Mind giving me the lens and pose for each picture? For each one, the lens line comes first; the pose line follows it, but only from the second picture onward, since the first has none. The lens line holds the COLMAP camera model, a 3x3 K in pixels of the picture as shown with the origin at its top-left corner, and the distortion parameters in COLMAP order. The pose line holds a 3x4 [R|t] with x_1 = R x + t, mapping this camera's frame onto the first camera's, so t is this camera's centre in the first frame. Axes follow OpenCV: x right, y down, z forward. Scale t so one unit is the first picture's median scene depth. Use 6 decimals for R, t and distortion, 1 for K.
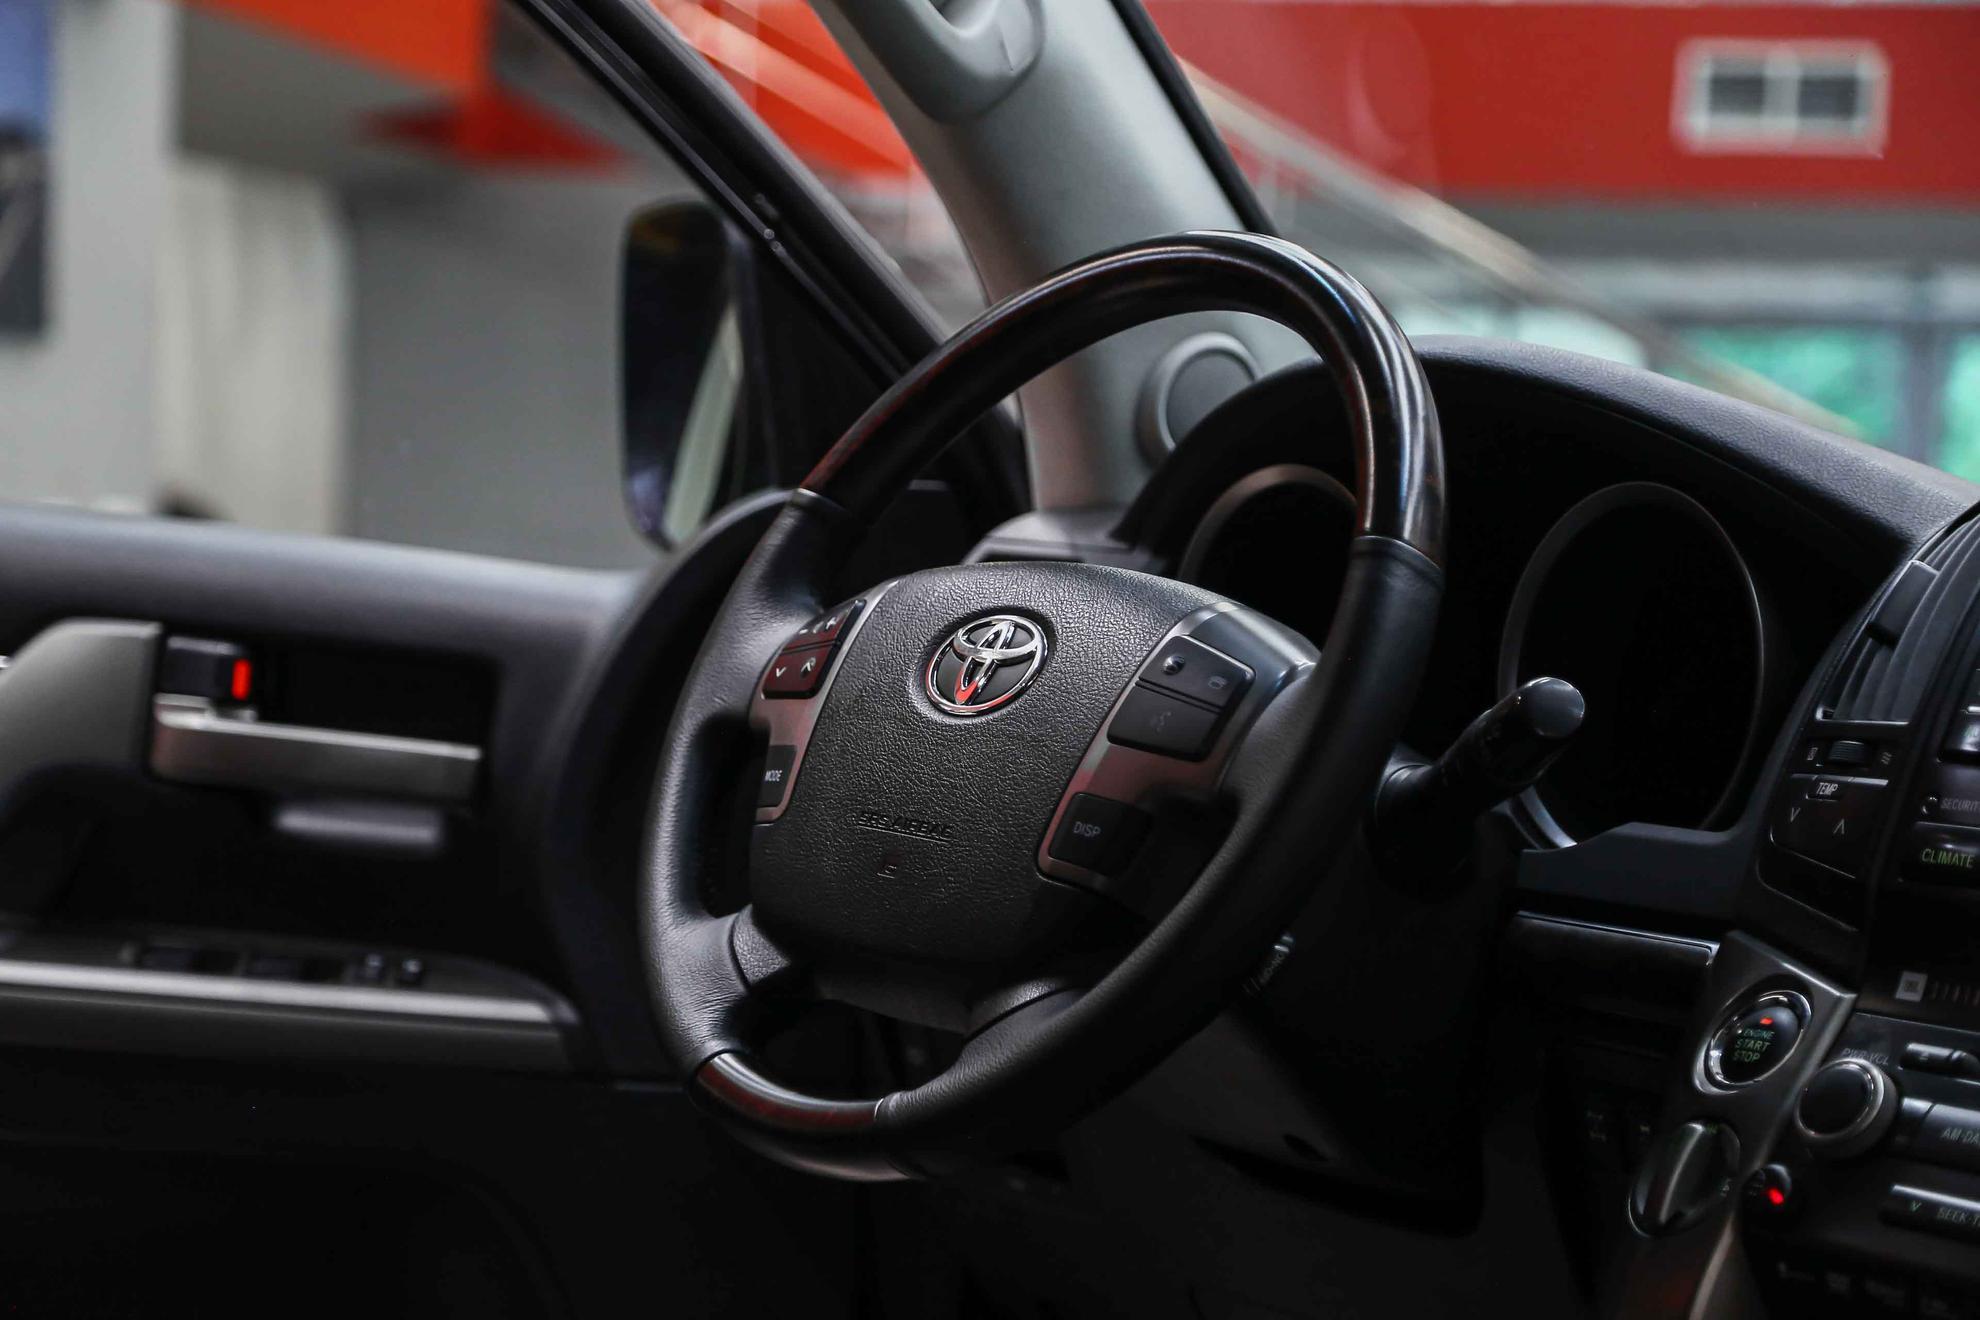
lens RADIAL K [[4378.0, 0, 983.4], [0, 4378.0, 652.3], [0, 0, 1]] dist [0.395058, 0.000000]
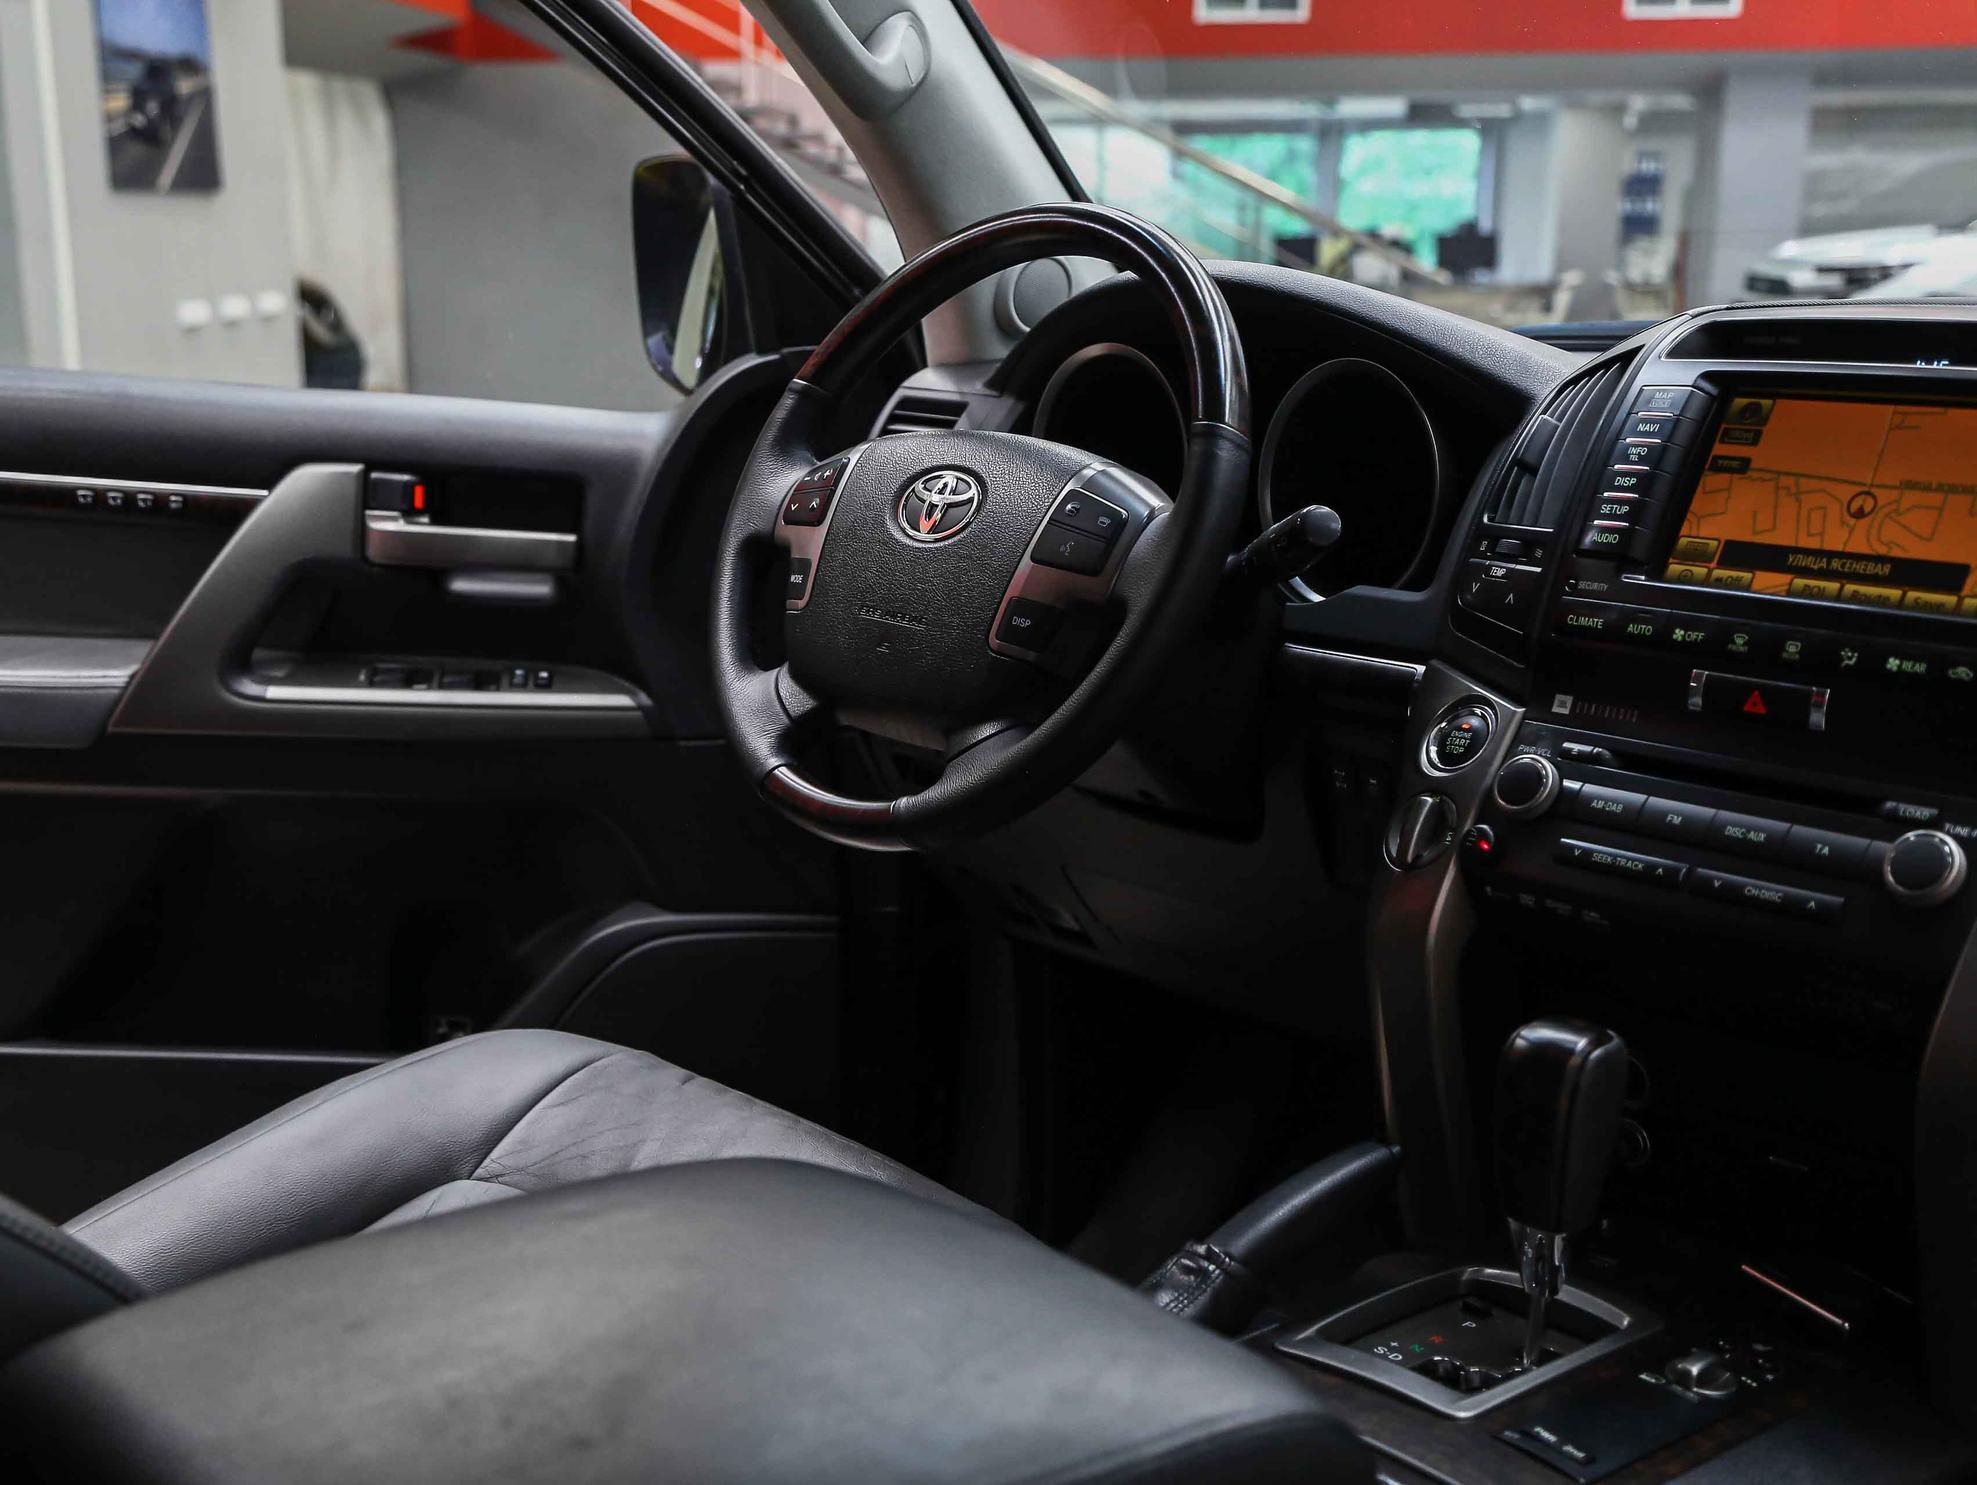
lens RADIAL K [[2544.7, 0, 986.3], [0, 2544.7, 736.8], [0, 0, 1]] dist [0.070571, 0.000000]
pose [[0.995683, -0.057723, 0.072683, -0.051486], [0.045458, 0.986014, 0.160344, -0.058383], [-0.080922, -0.156348, 0.984382, 0.118774]]
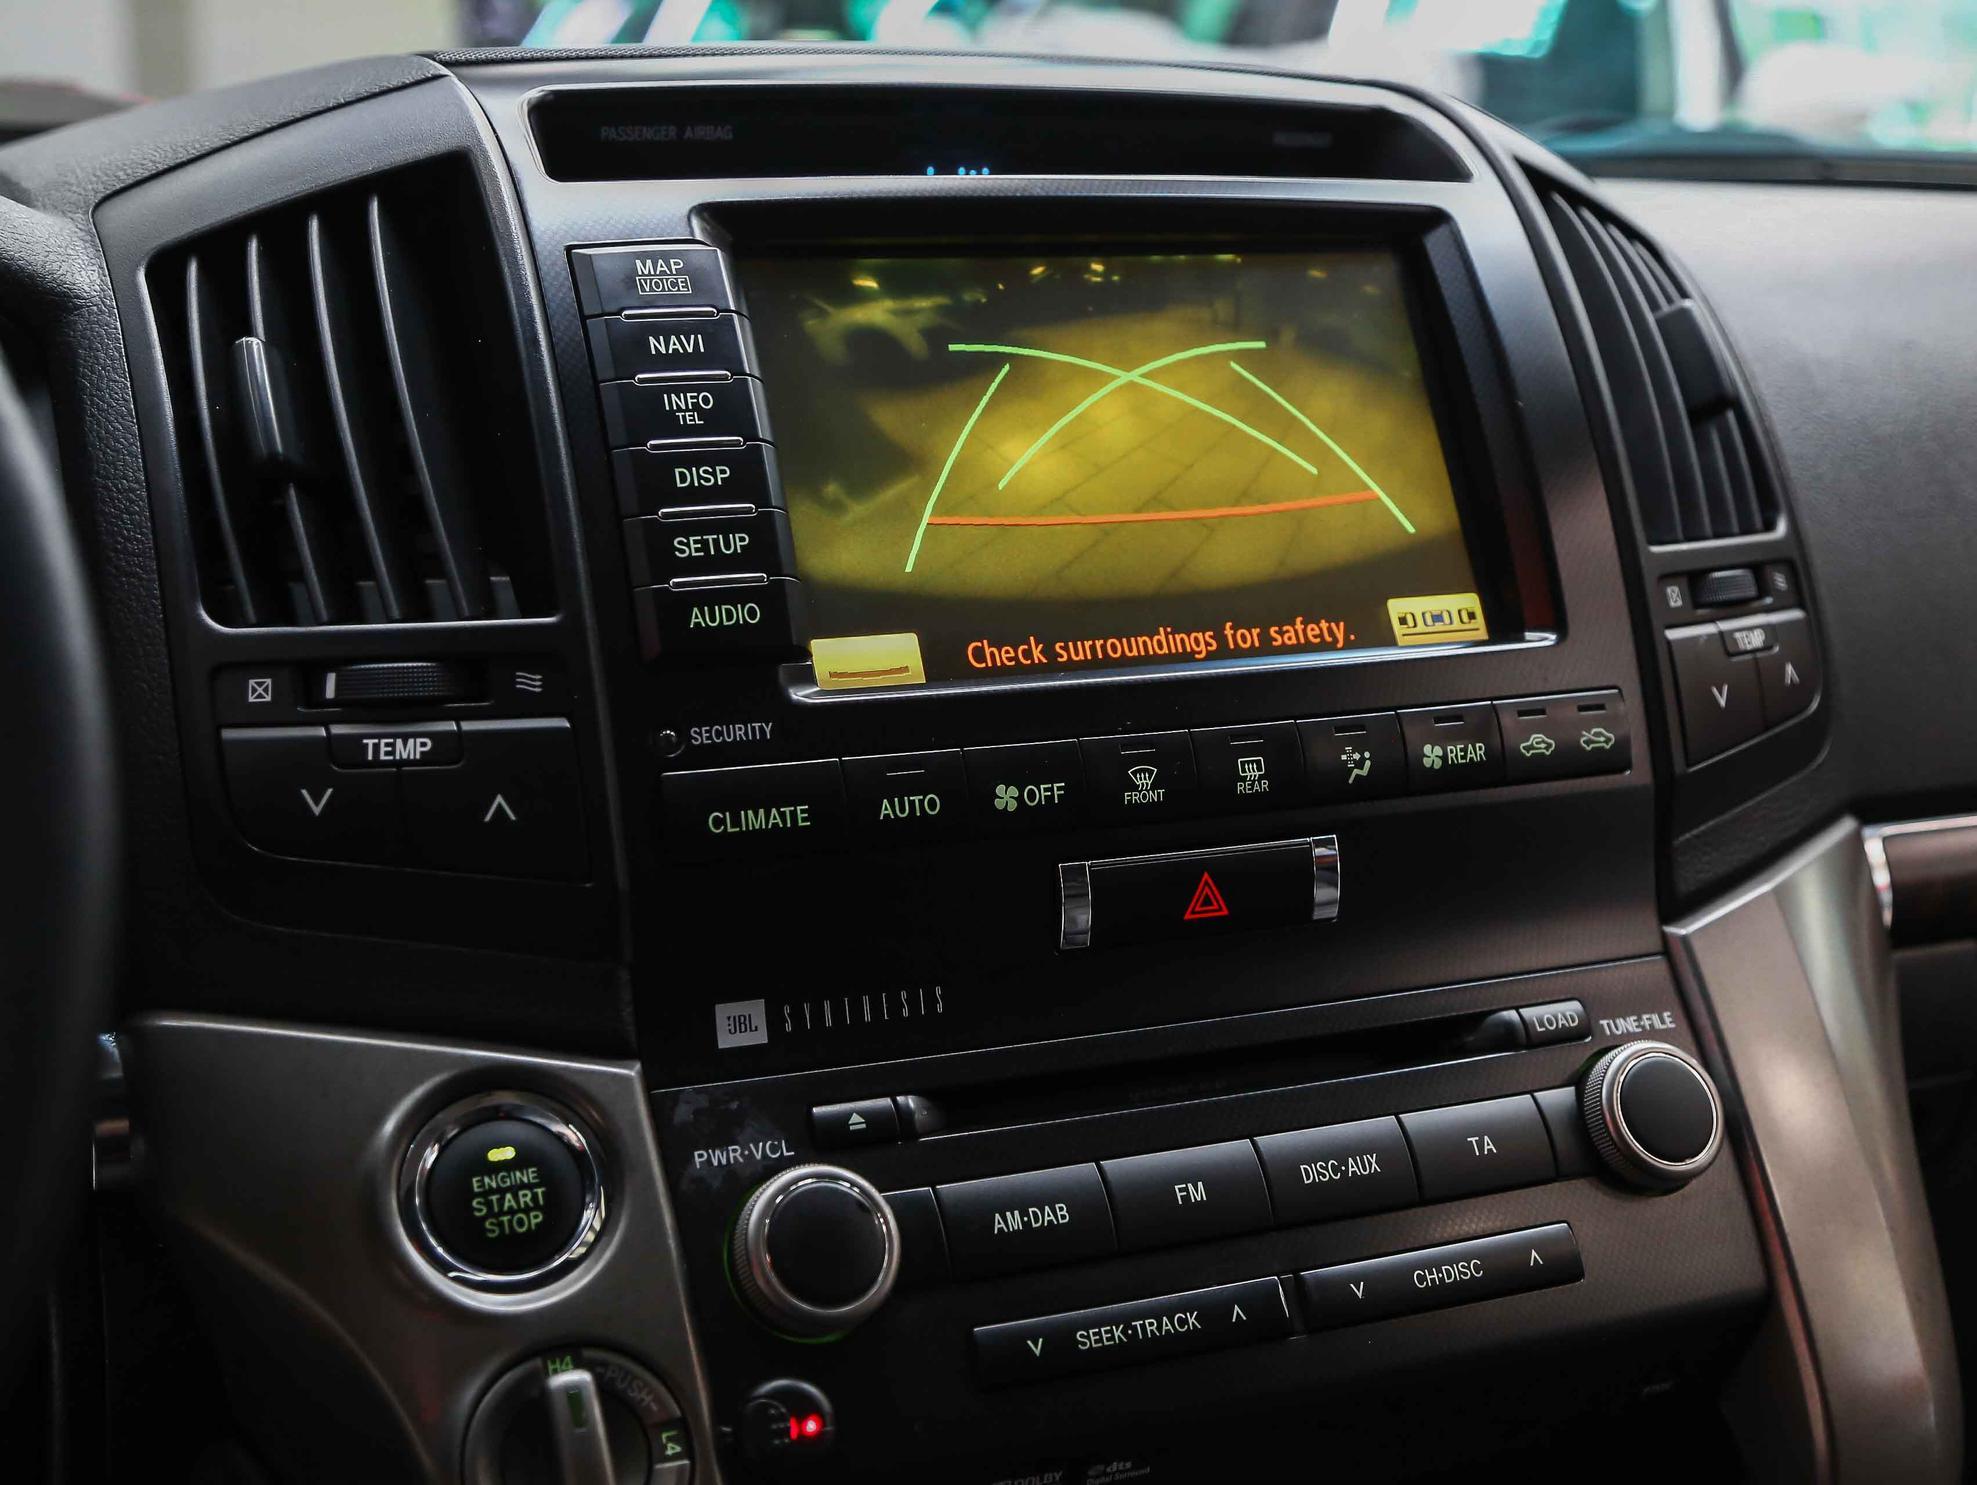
lens RADIAL K [[2767.0, 0, 990.1], [0, 2767.0, 752.2], [0, 0, 1]] dist [0.038644, 0.000000]
pose [[0.218794, -0.280427, 0.934607, -0.132422], [0.027176, 0.959193, 0.281442, -0.066679], [-0.975393, -0.036179, 0.217487, 0.774350]]
